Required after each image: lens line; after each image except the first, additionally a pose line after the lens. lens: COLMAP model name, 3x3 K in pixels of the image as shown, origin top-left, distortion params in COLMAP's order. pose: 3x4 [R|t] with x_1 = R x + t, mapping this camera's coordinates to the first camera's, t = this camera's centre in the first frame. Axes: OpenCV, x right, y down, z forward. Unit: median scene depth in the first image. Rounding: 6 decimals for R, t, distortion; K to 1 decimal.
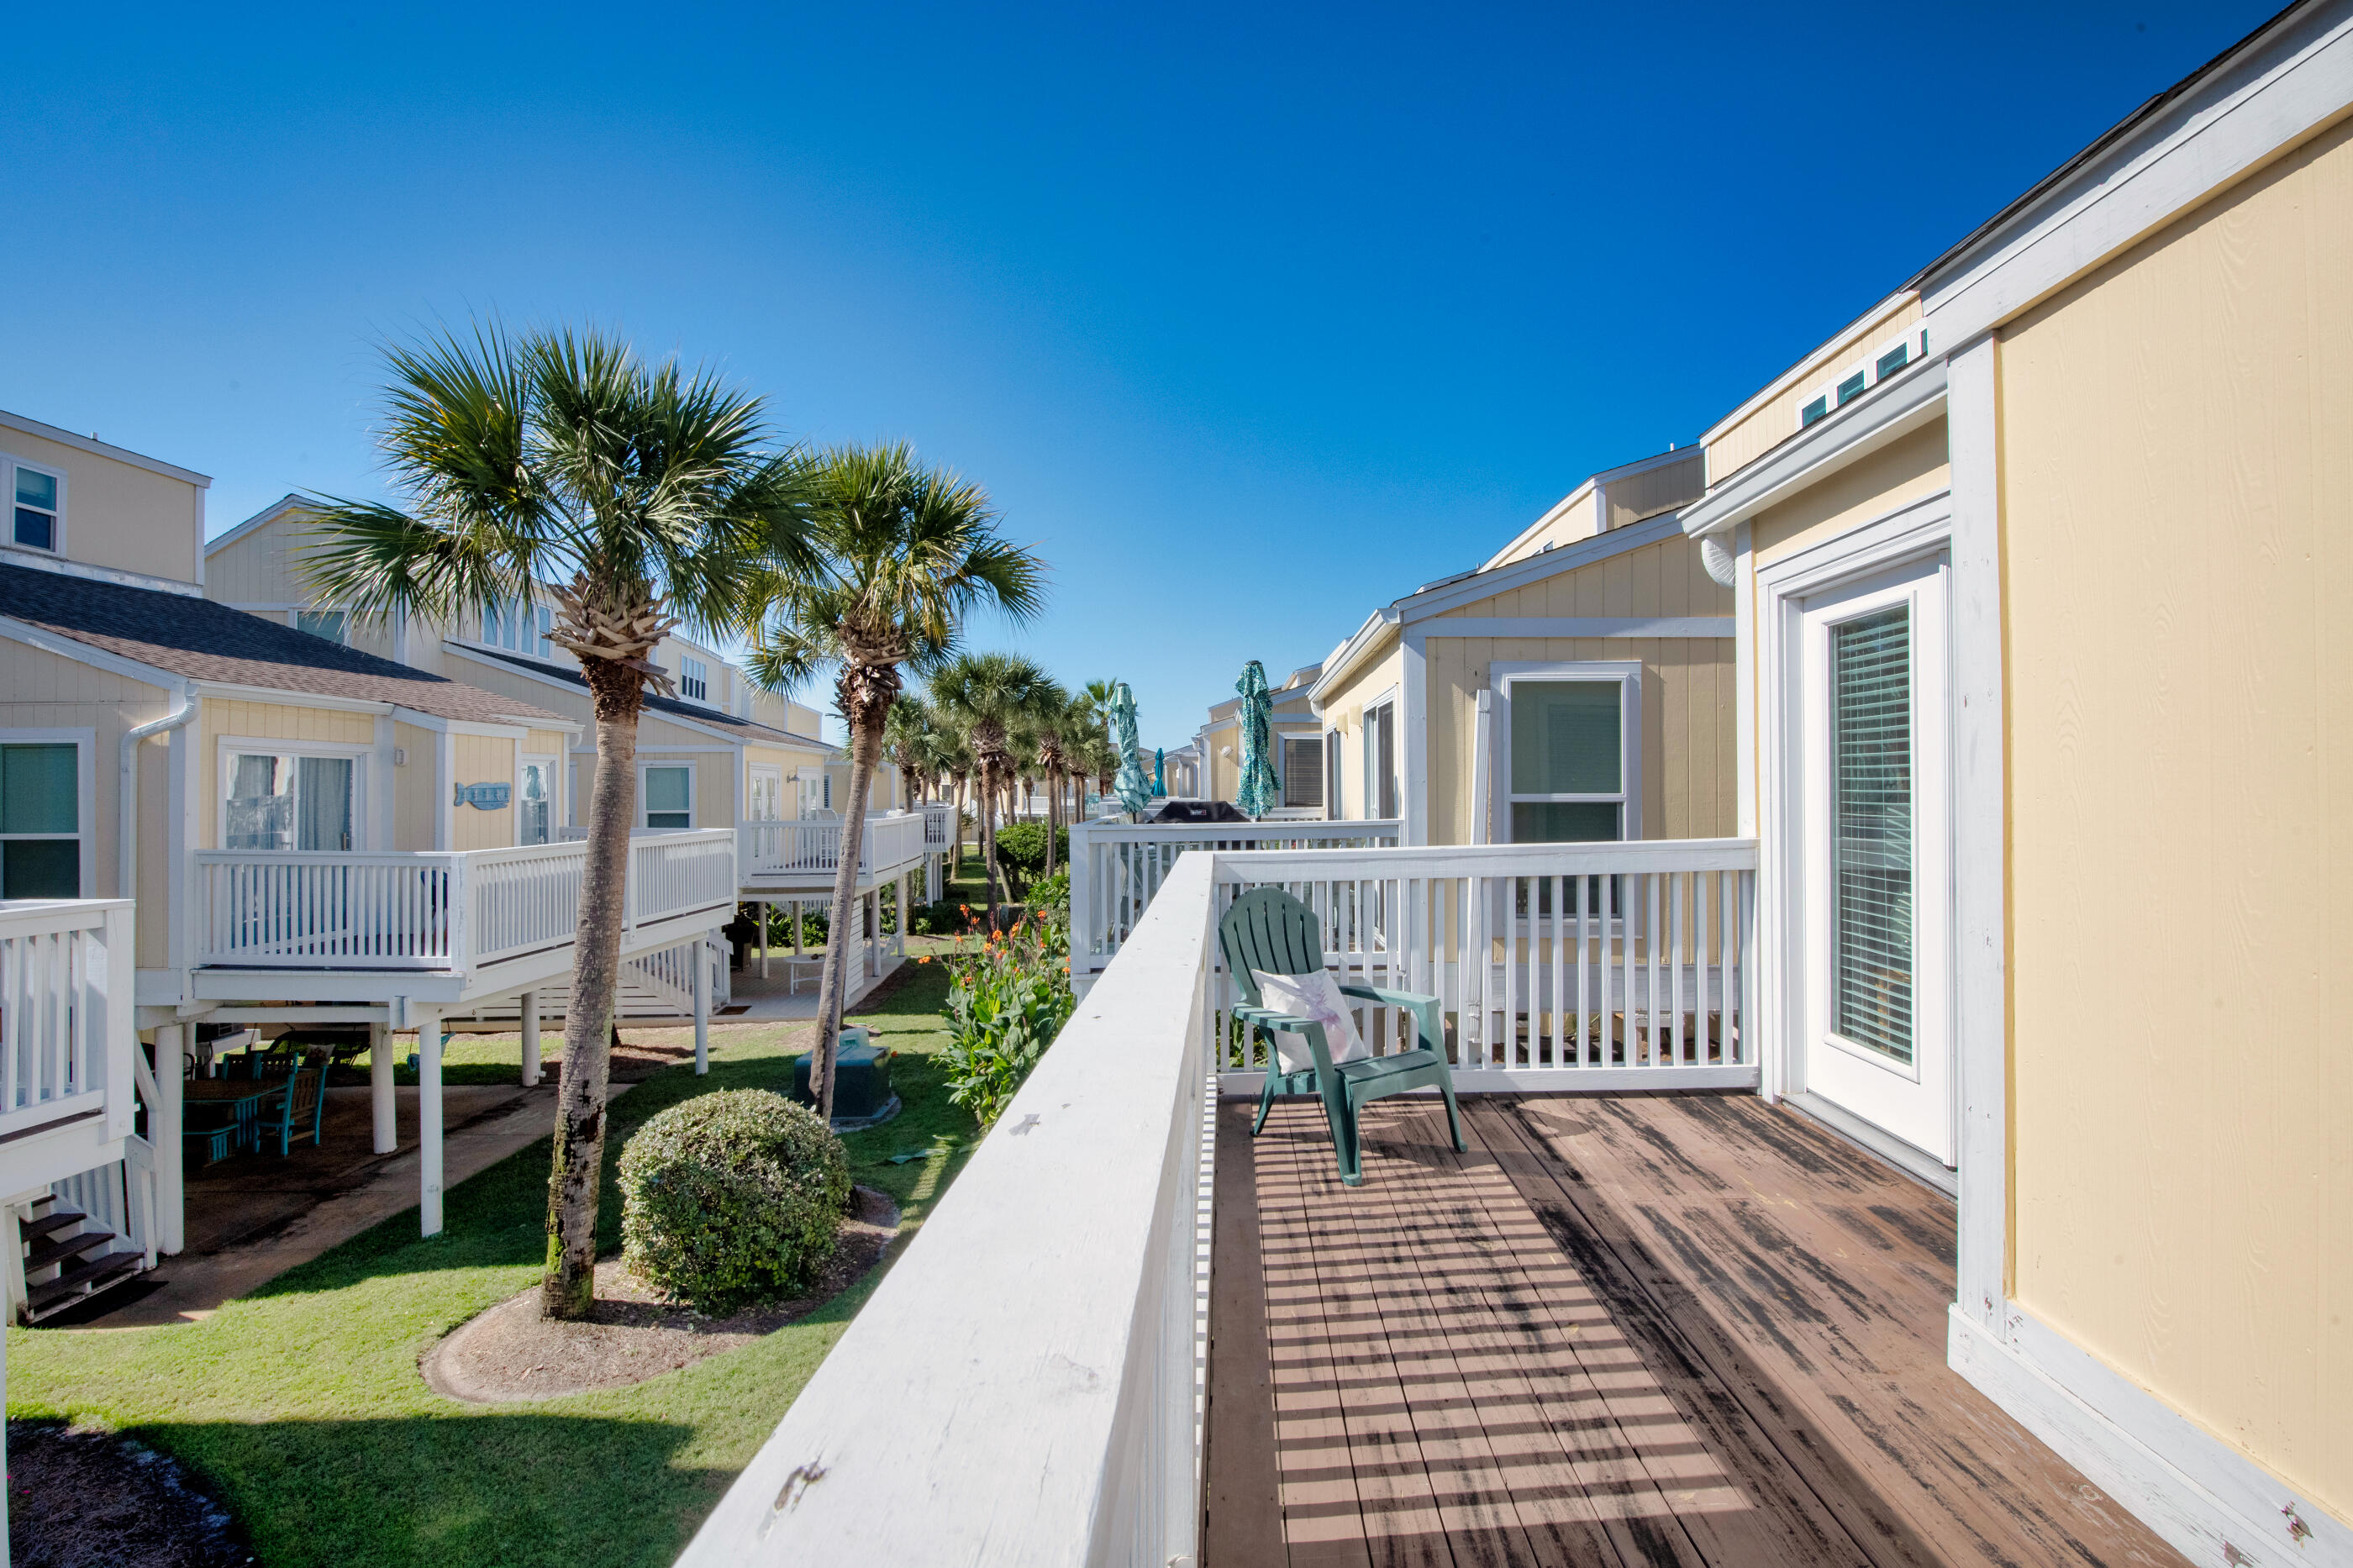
lens RADIAL K [[1090.1, 0, 1175.0], [0, 1090.1, 788.4], [0, 0, 1]] dist [-0.000495, 0.000024]
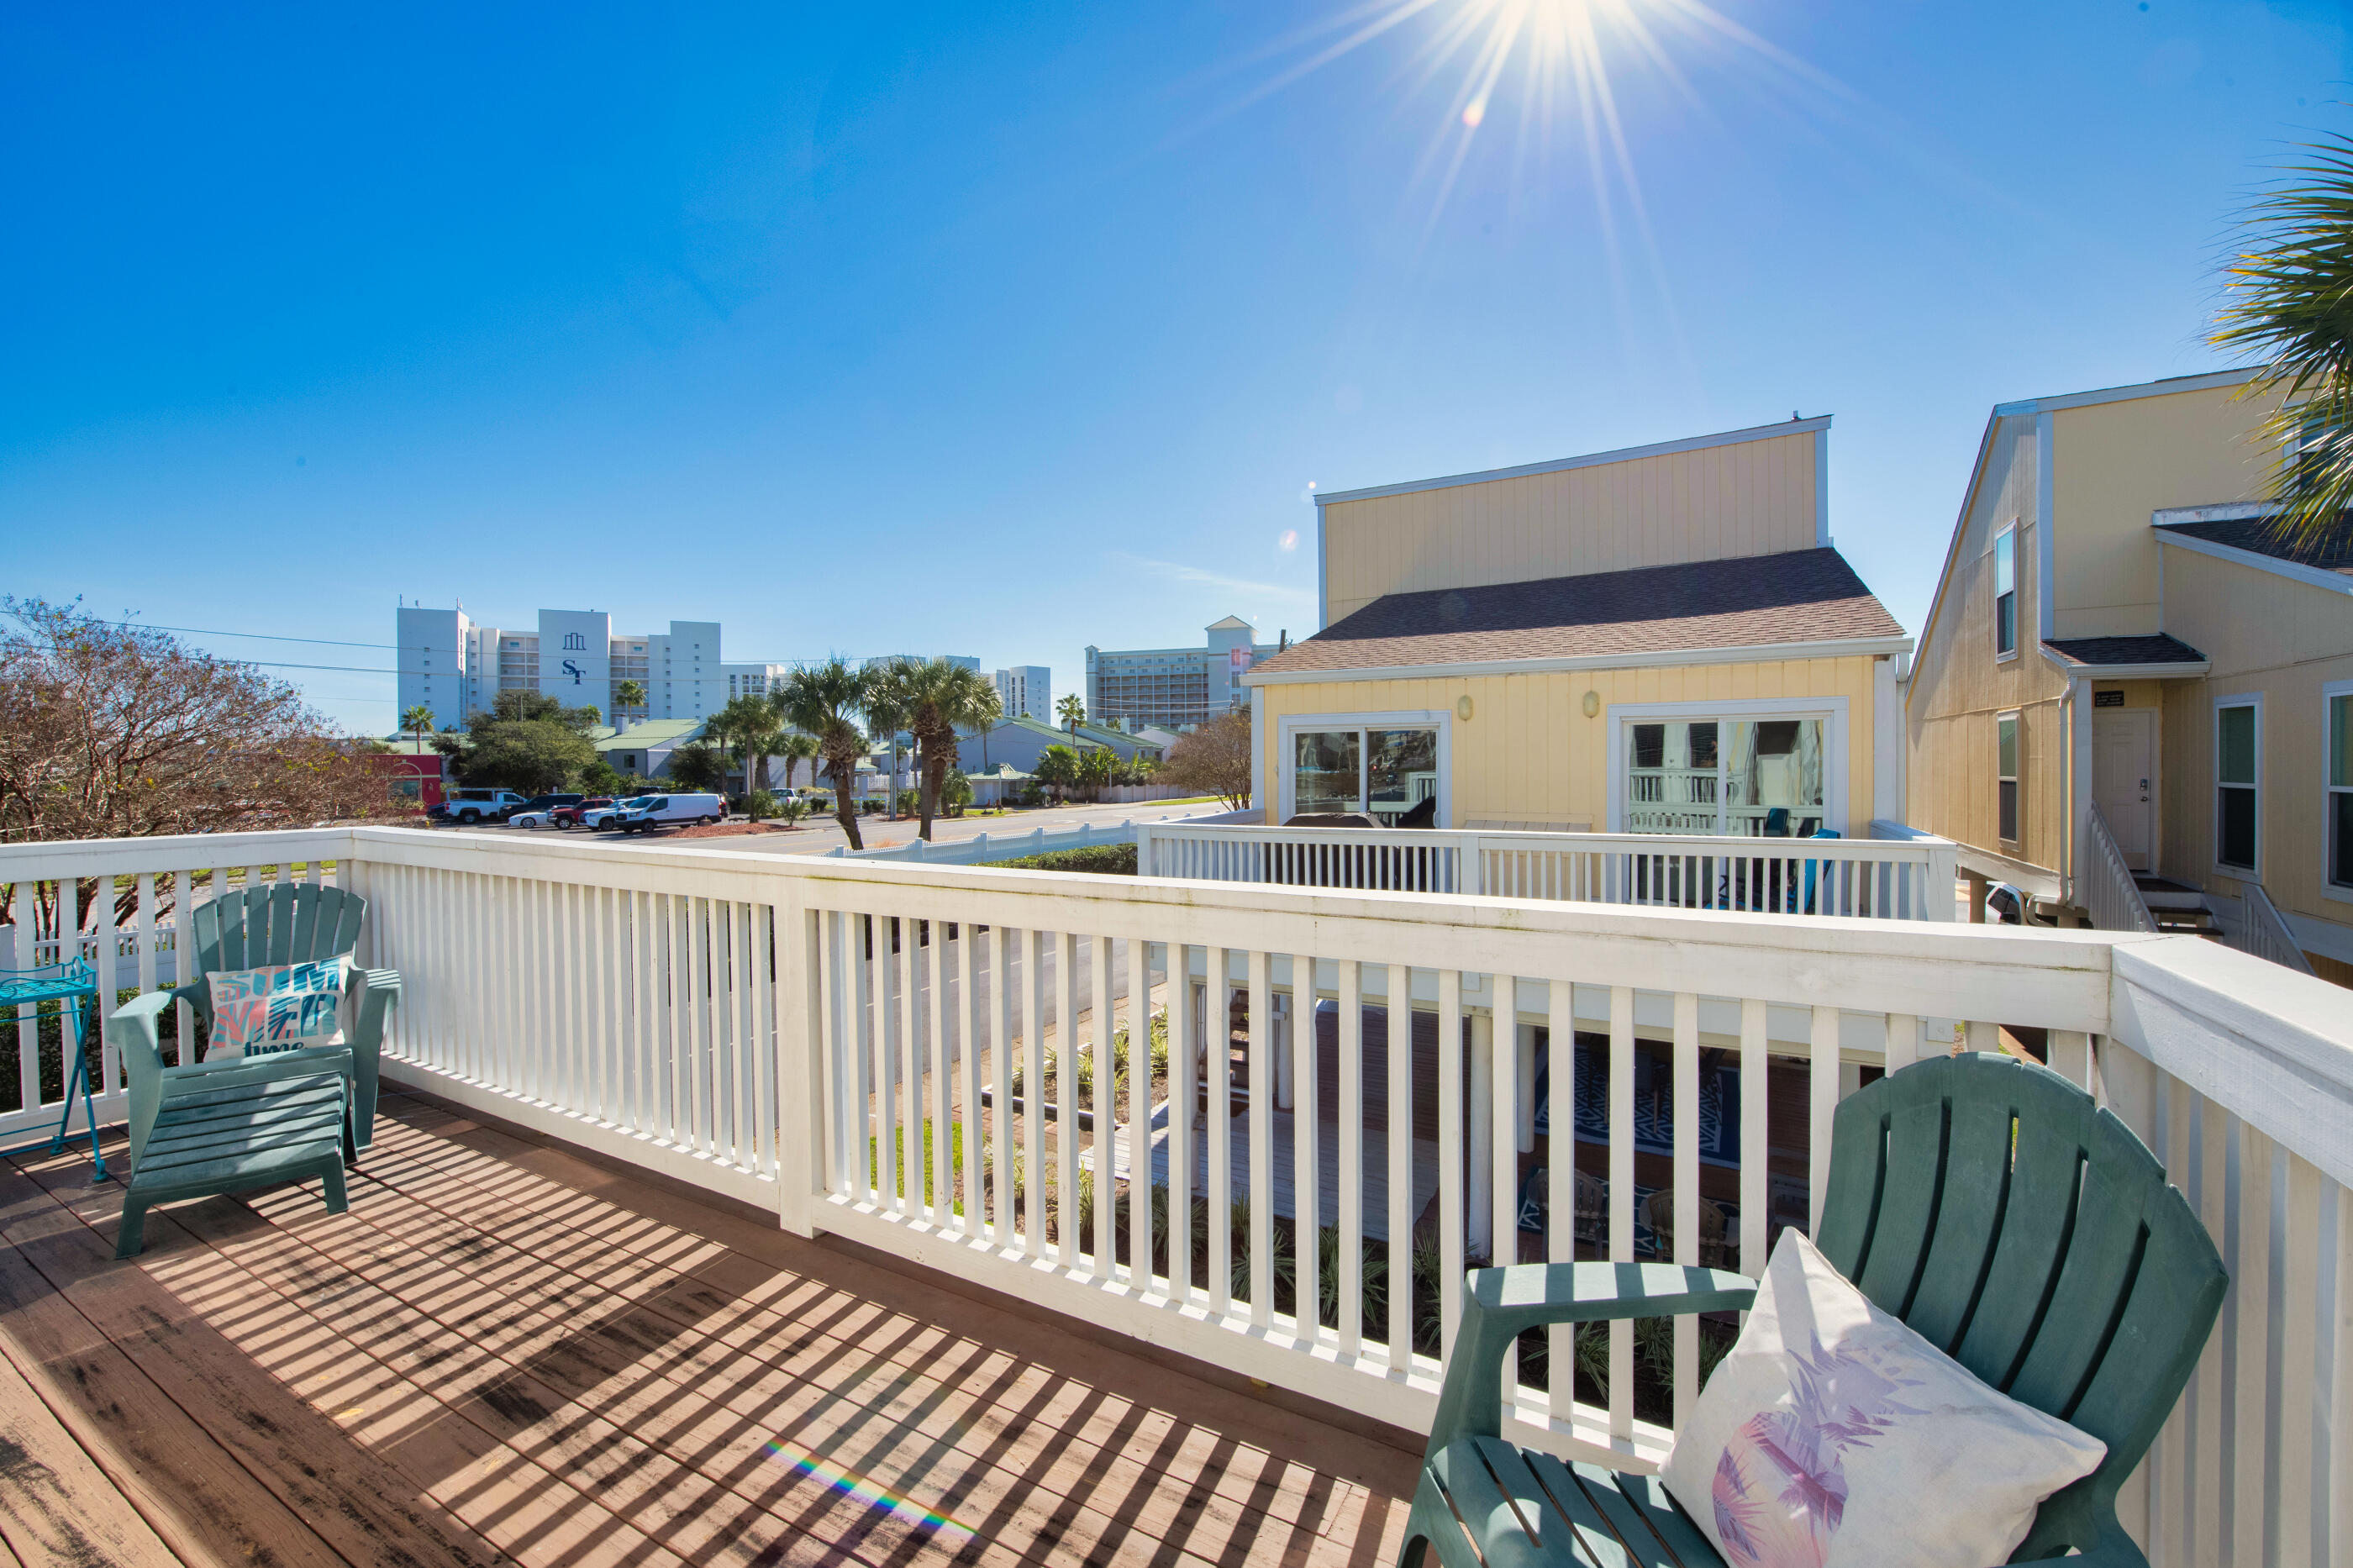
lens RADIAL K [[955.0, 0, 1173.5], [0, 955.0, 781.4], [0, 0, 1]] dist [0.000296, -0.000057]
pose [[-0.455007, 0.020487, -0.890252, 0.907774], [0.012883, 0.999782, 0.016423, 0.007079], [0.890395, -0.003996, -0.455172, 1.864123]]
